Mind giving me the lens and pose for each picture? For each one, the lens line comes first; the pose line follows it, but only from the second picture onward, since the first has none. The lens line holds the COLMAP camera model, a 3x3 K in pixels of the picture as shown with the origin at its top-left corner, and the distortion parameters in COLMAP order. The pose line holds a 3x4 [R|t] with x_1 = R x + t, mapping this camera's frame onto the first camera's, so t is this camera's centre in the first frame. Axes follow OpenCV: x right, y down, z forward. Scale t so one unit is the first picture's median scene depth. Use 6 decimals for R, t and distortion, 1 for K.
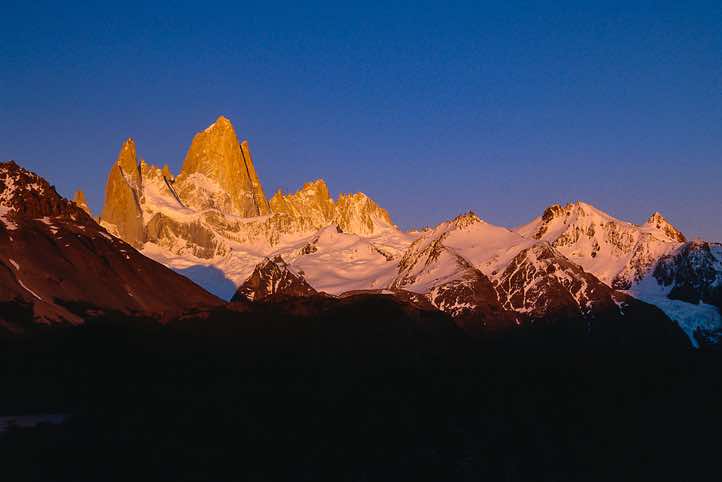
lens RADIAL K [[914.8, 0, 358.8], [0, 914.8, 232.7], [0, 0, 1]] dist [0.024353, 0.000000]
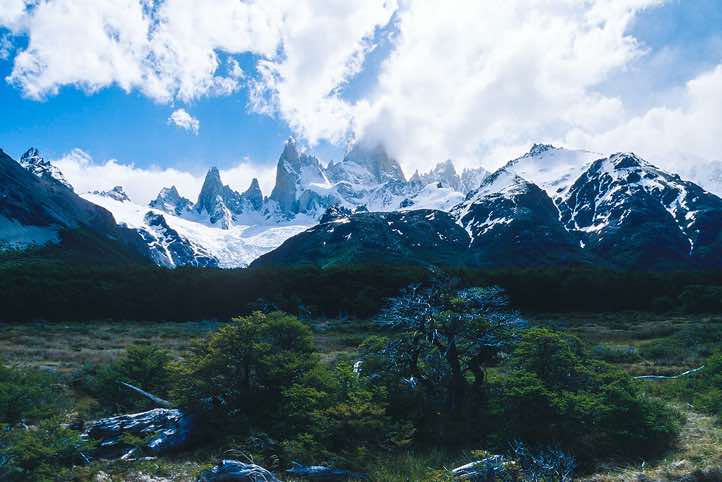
lens RADIAL K [[543.7, 0, 341.2], [0, 543.7, 232.9], [0, 0, 1]] dist [-0.143867, 0.066921]
pose [[0.931839, -0.046718, -0.359851, 0.138594], [0.043096, 0.998907, -0.018085, 0.082875], [0.360303, 0.001344, 0.932834, 0.516220]]
